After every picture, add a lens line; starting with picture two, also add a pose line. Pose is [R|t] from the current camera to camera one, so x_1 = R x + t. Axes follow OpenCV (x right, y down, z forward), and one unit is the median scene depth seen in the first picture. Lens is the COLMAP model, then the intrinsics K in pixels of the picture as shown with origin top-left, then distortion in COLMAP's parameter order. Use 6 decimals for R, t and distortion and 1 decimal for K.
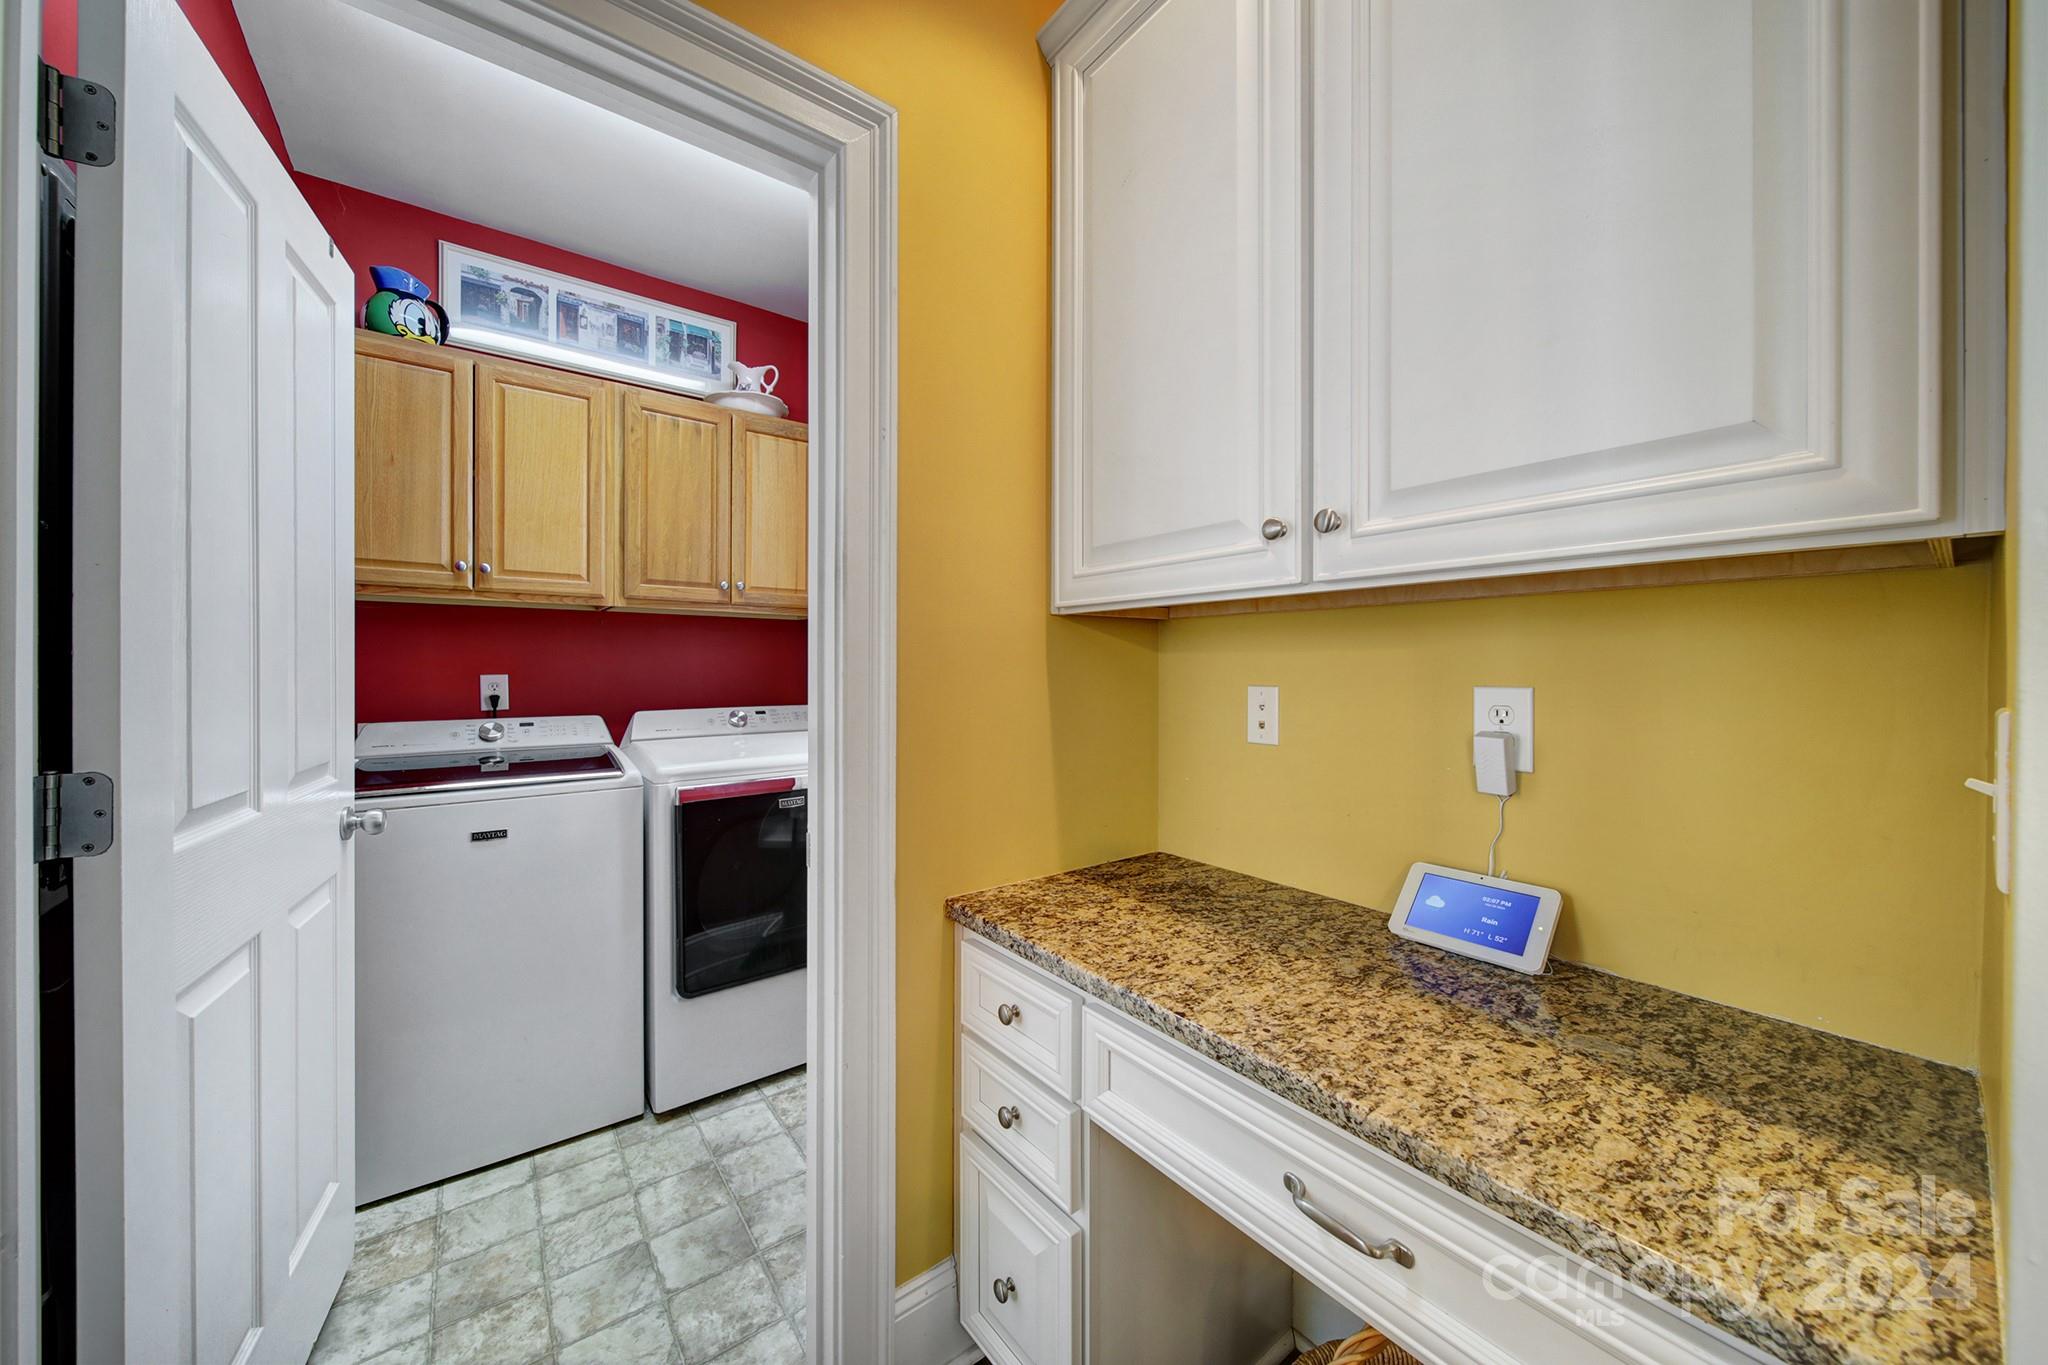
lens RADIAL K [[722.2, 0, 1017.6], [0, 722.2, 671.2], [0, 0, 1]] dist [0.001290, -0.001070]
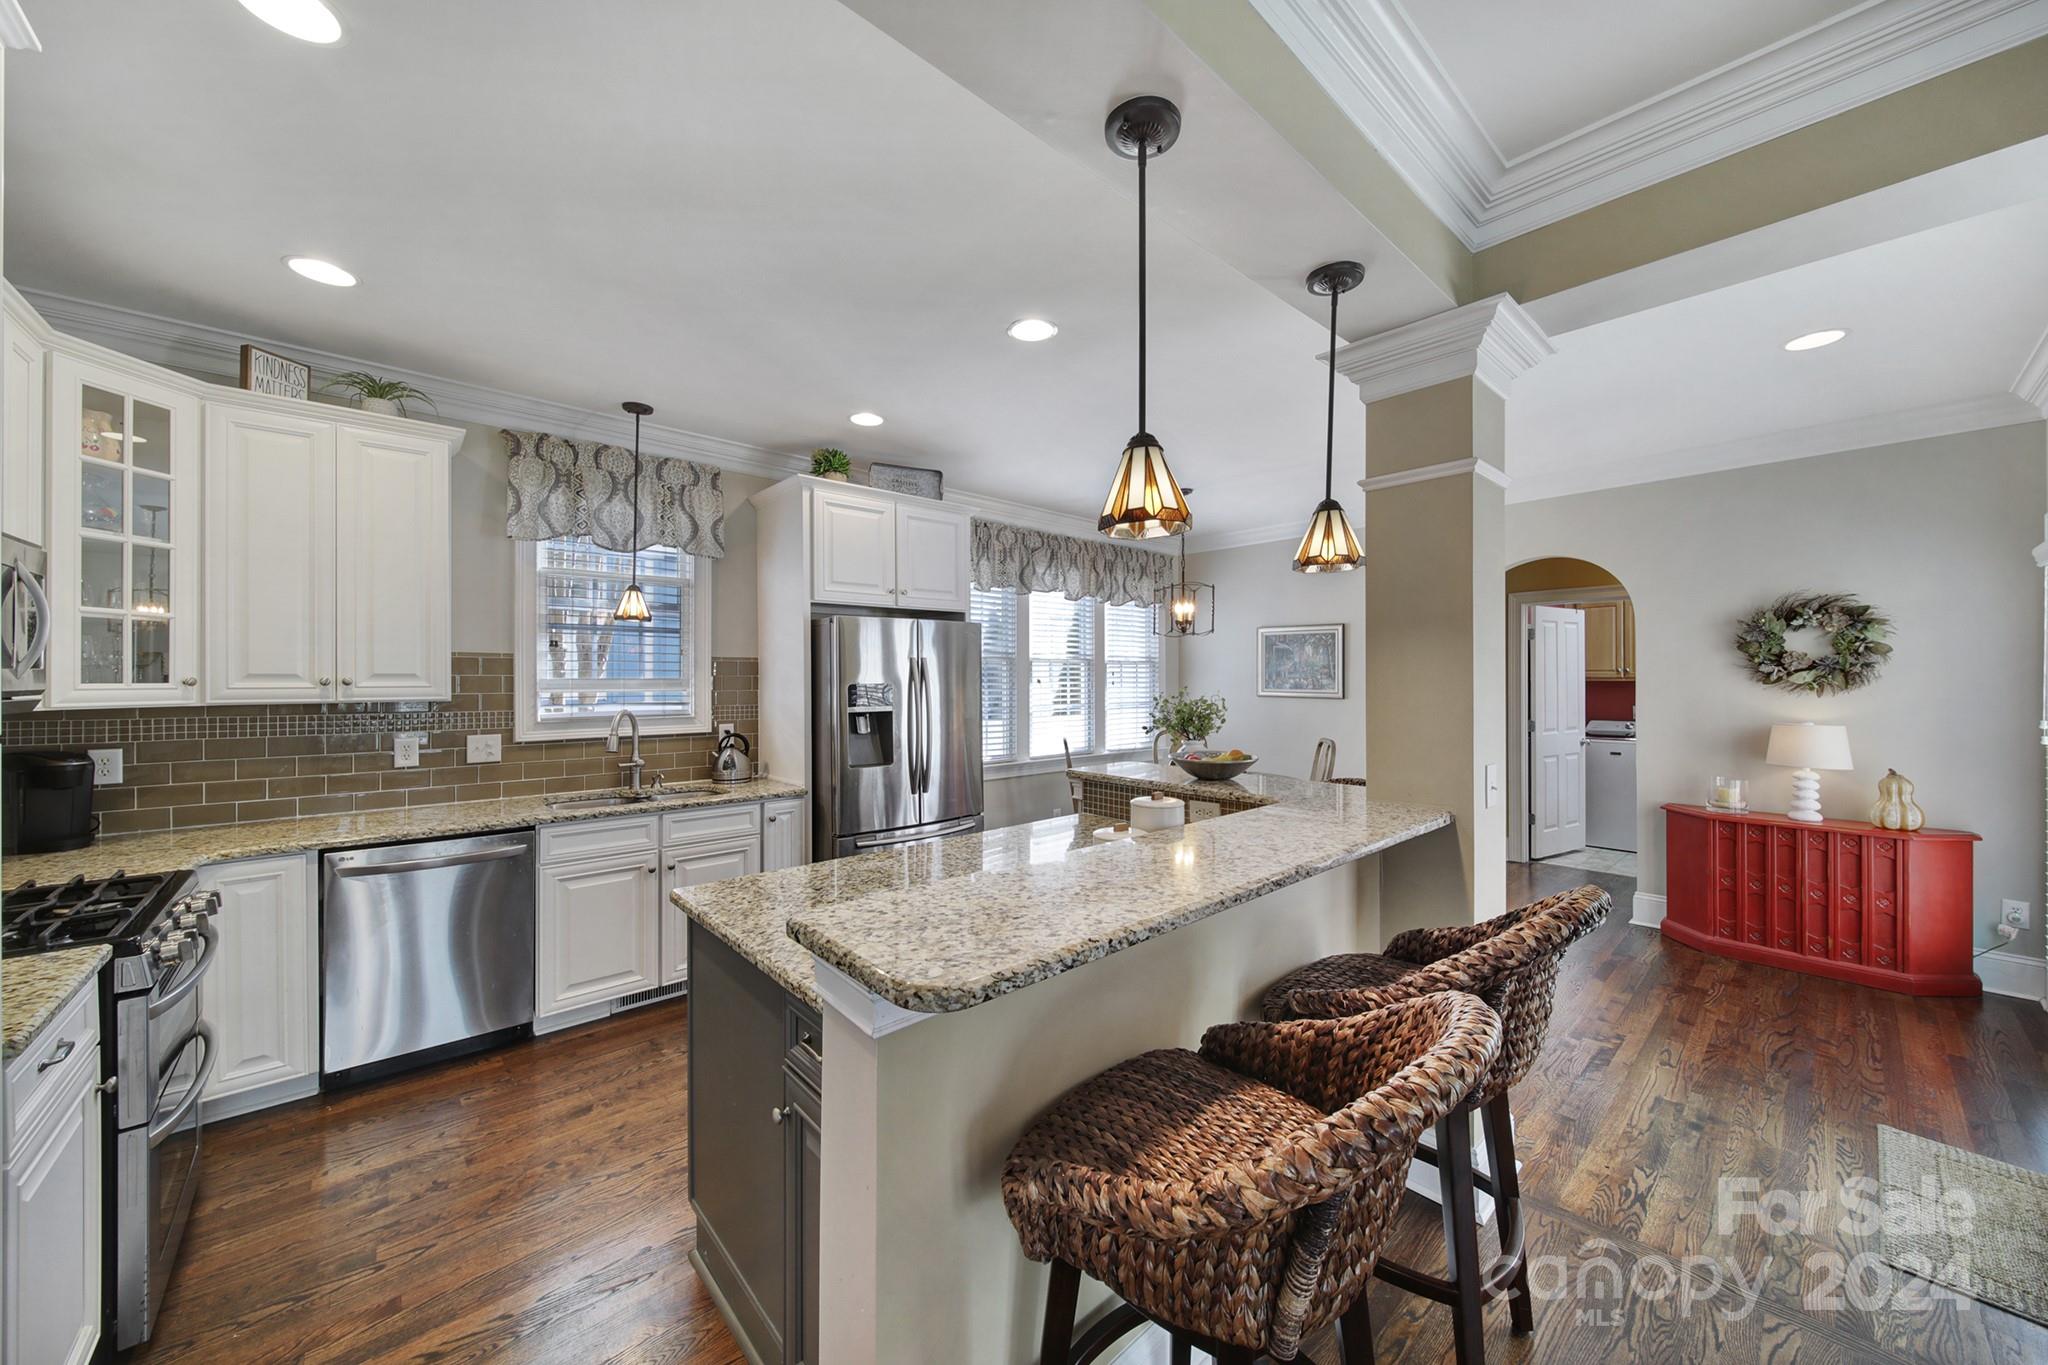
lens RADIAL K [[722.2, 0, 1021.1], [0, 722.2, 681.4], [0, 0, 1]] dist [0.001290, -0.001070]
pose [[0.073884, -0.001272, -0.997266, 2.091635], [-0.001330, 0.999998, -0.001374, -0.096034], [0.997266, 0.001428, 0.073882, -1.737439]]
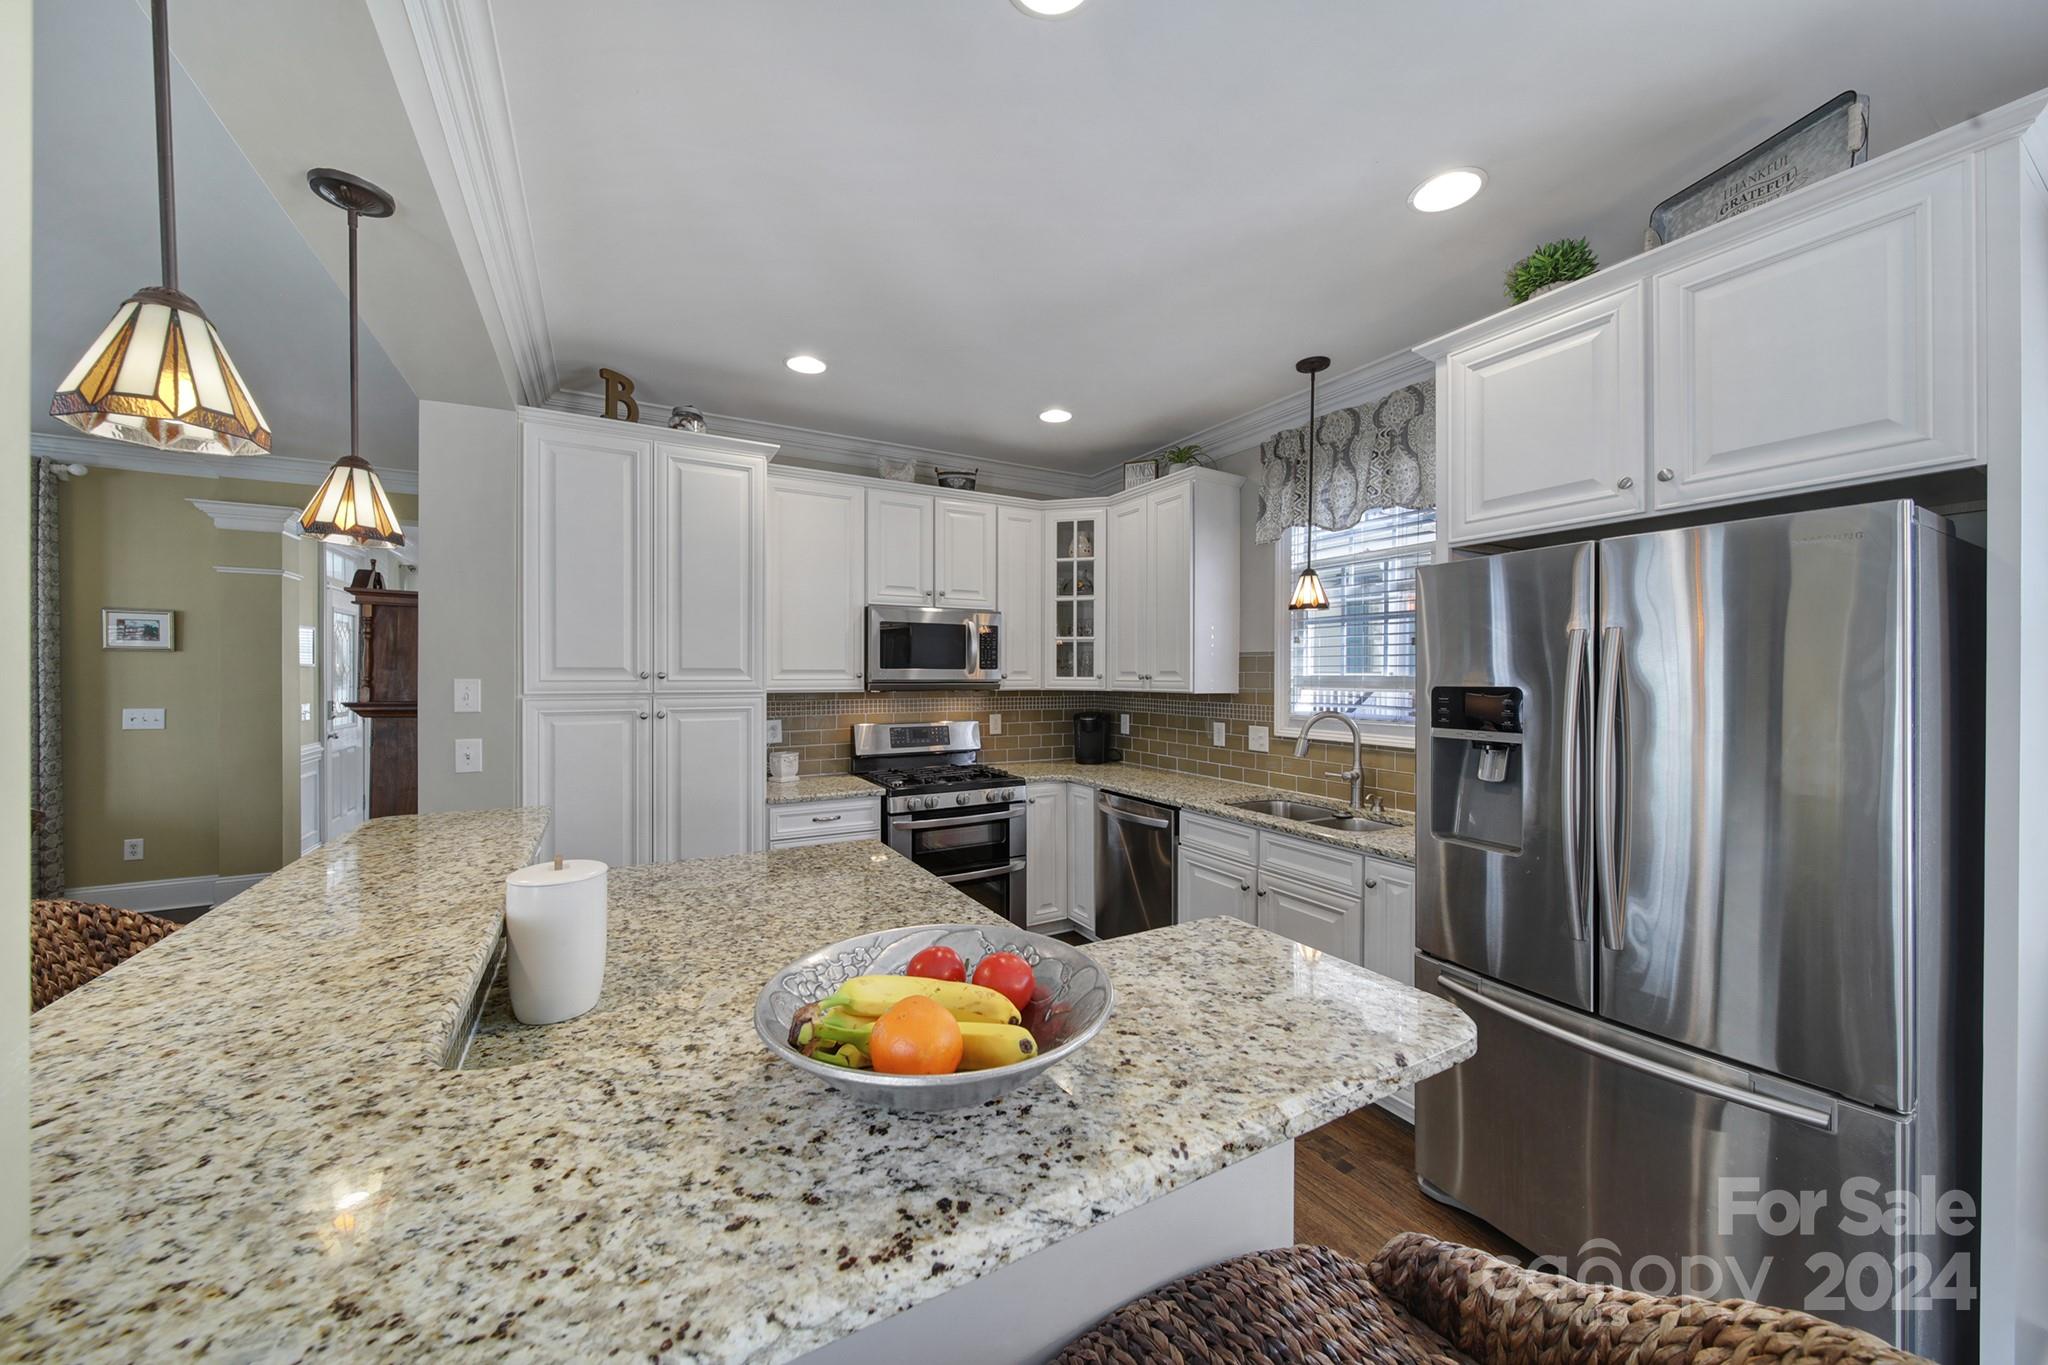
lens RADIAL K [[722.2, 0, 1021.1], [0, 722.2, 676.2], [0, 0, 1]] dist [0.001290, -0.001070]
pose [[-0.990029, -0.011561, 0.140389, 0.752827], [-0.010969, 0.999927, 0.004993, -0.103689], [-0.140437, 0.003404, -0.990084, -0.991600]]
